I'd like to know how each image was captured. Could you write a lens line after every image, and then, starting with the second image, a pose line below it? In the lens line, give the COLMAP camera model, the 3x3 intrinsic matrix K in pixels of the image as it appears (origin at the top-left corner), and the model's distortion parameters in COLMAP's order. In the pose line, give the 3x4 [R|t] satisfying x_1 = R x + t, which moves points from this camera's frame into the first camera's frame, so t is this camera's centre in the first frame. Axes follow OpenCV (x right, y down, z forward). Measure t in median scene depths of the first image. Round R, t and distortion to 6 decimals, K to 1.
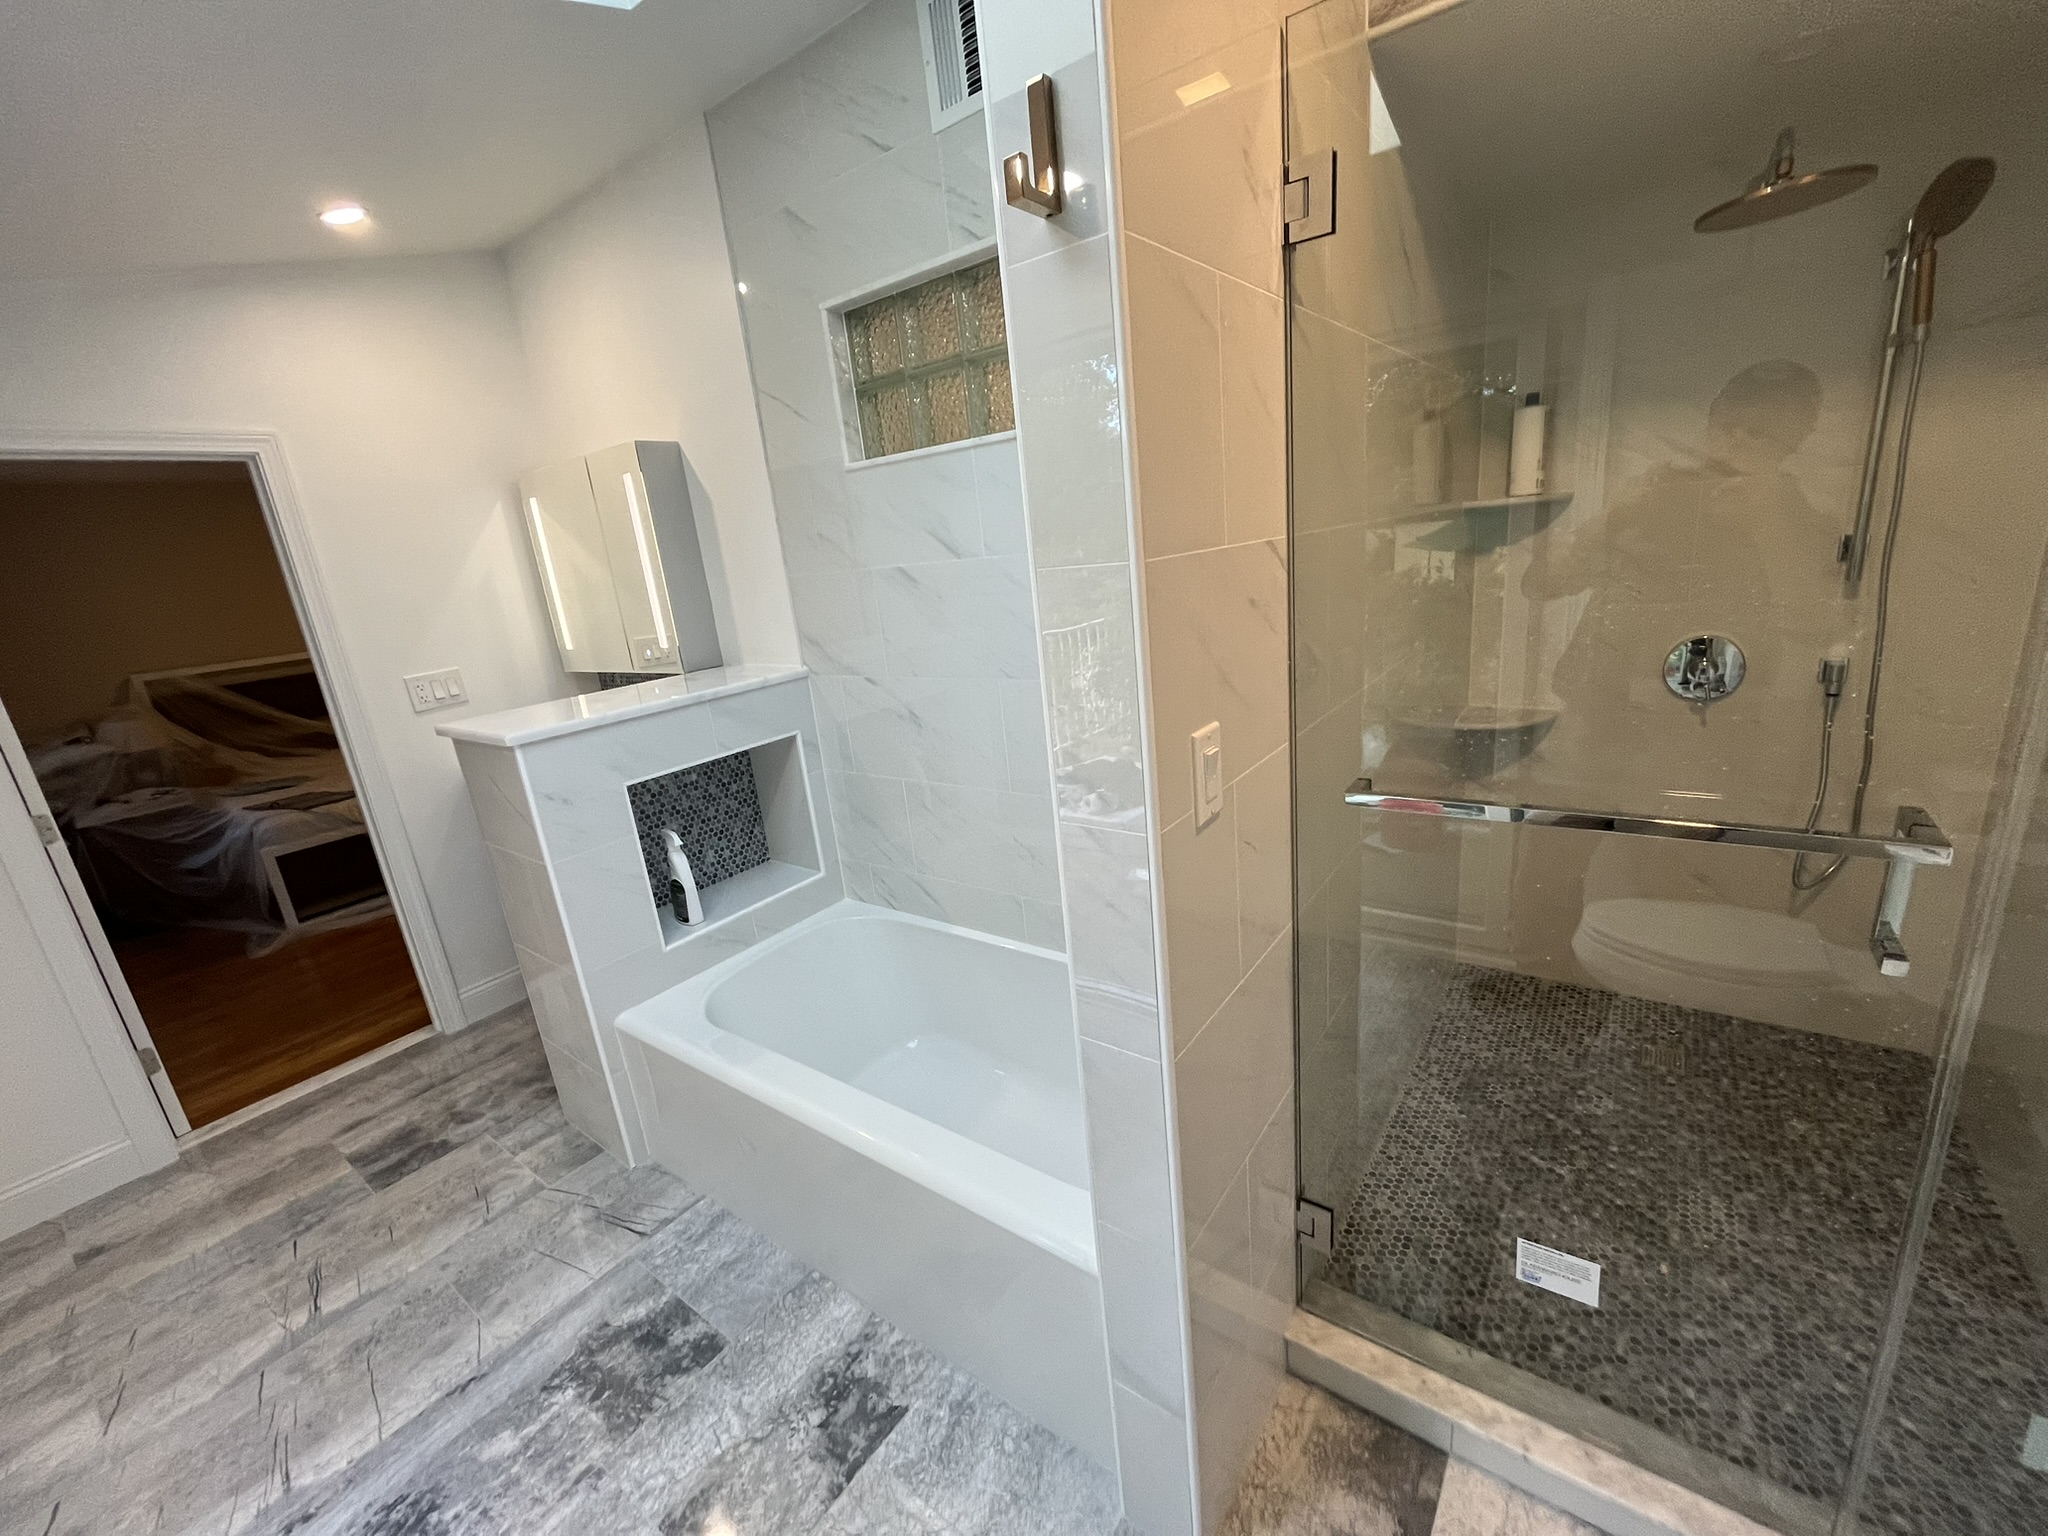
lens RADIAL K [[824.5, 0, 1016.6], [0, 824.5, 773.5], [0, 0, 1]] dist [-0.004679, 0.000691]
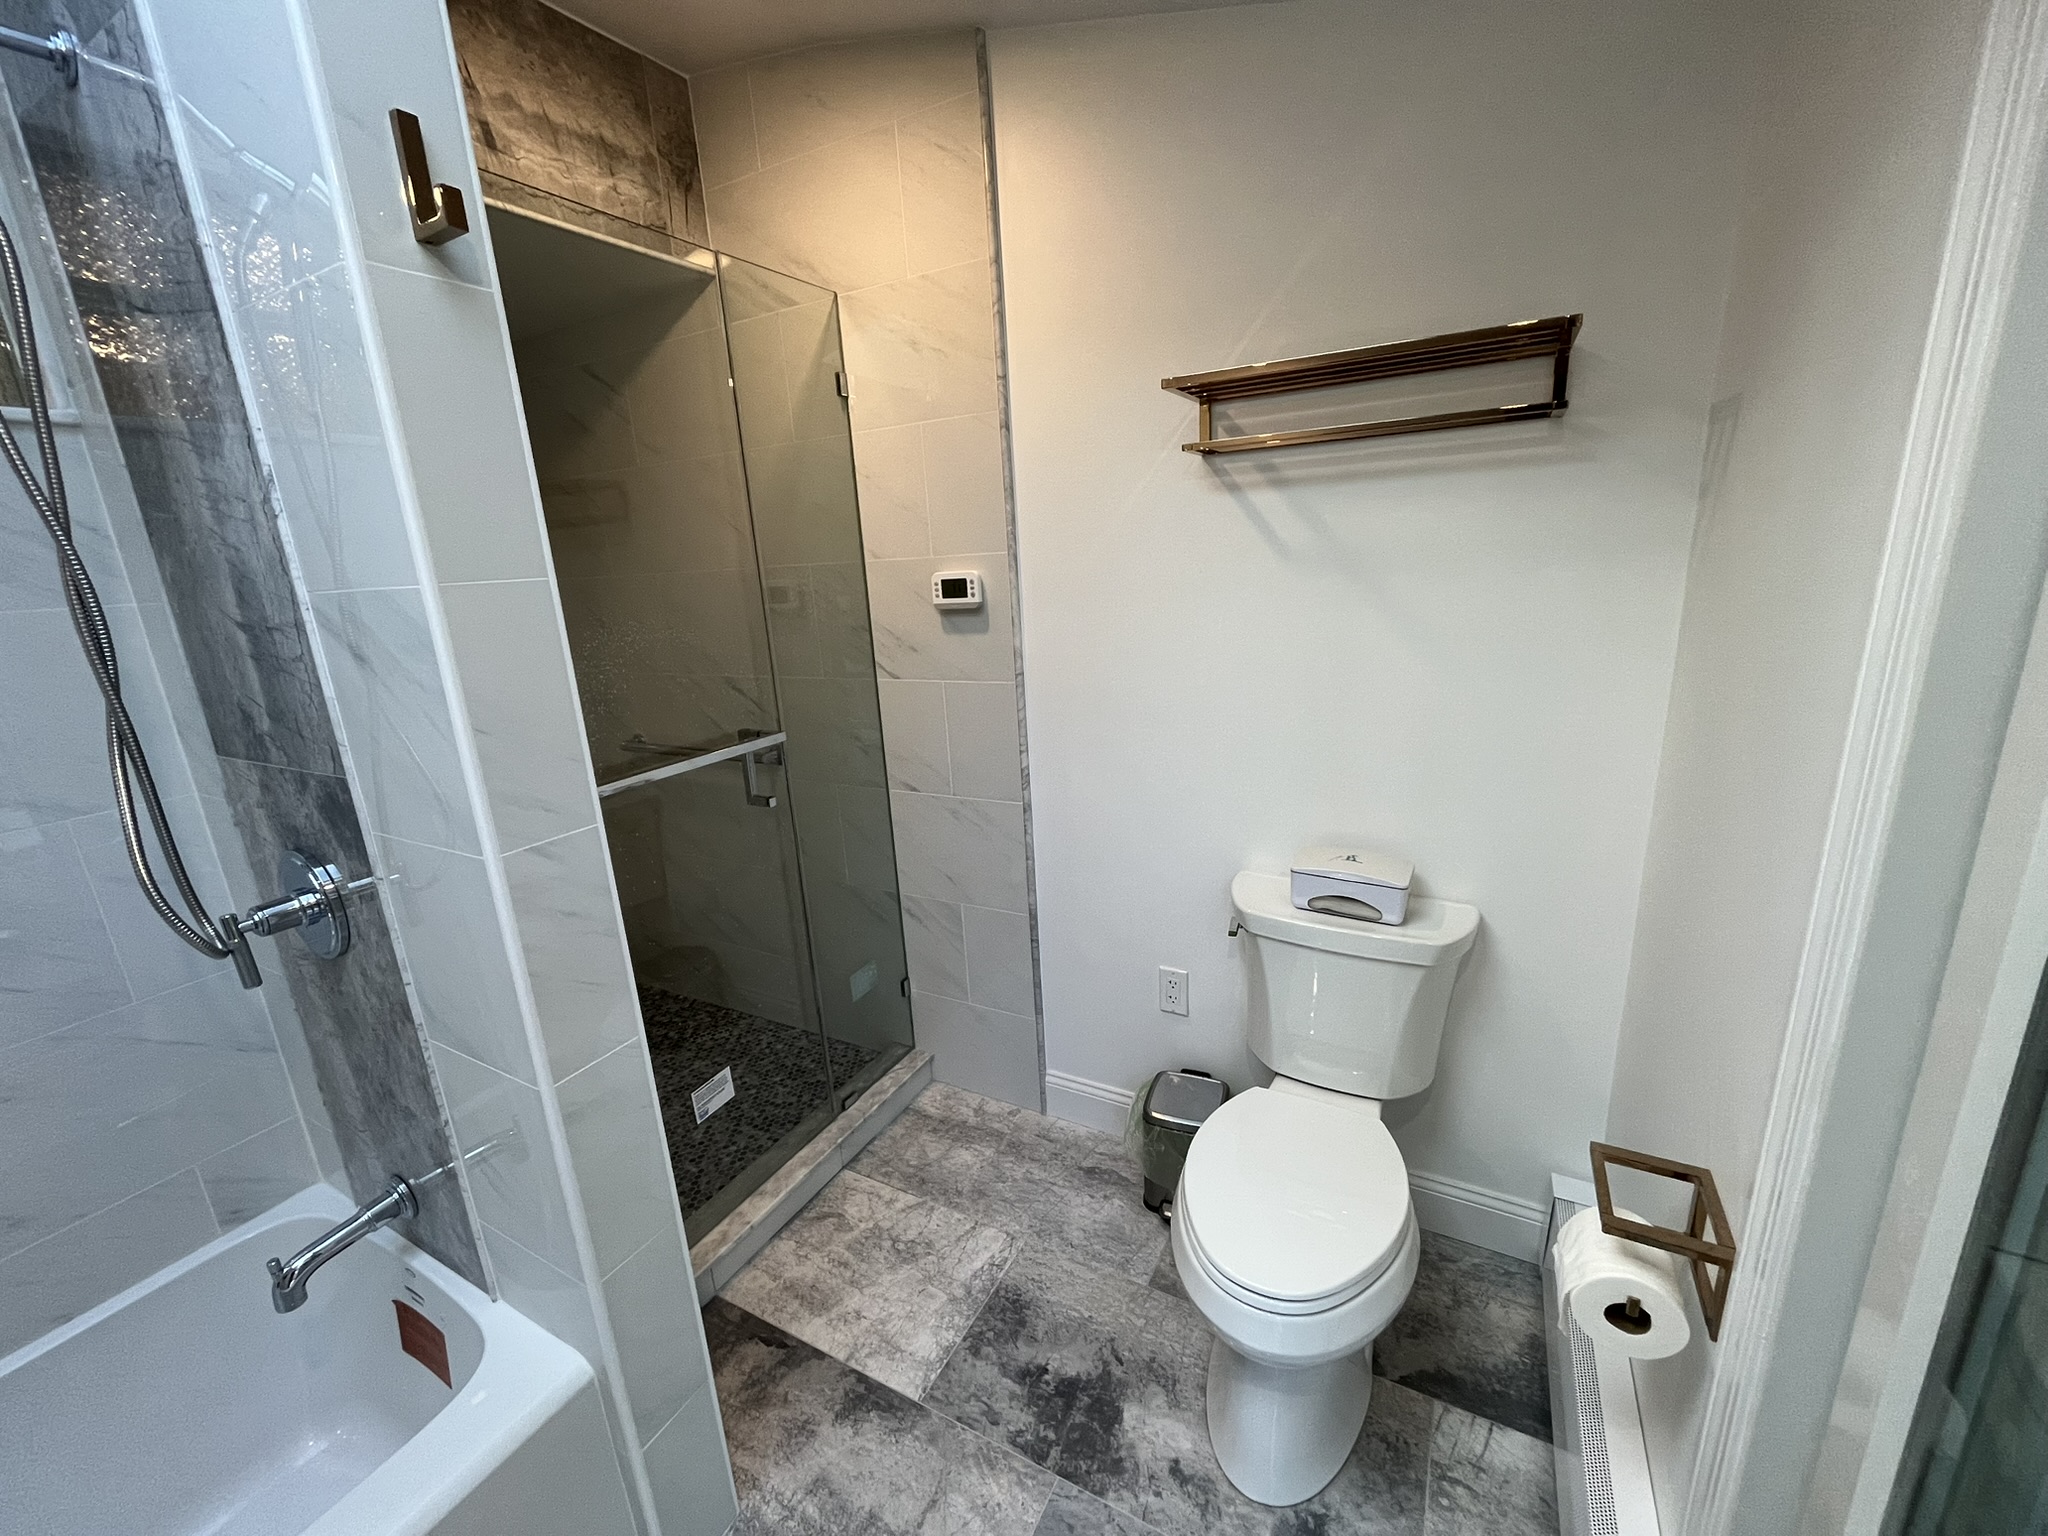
lens RADIAL K [[824.5, 0, 1024.6], [0, 824.5, 771.8], [0, 0, 1]] dist [-0.004679, 0.000691]
pose [[-0.132460, -0.148912, 0.979939, -0.570869], [0.333641, 0.924259, 0.185549, -0.002456], [-0.933348, 0.351525, -0.072744, 0.303384]]
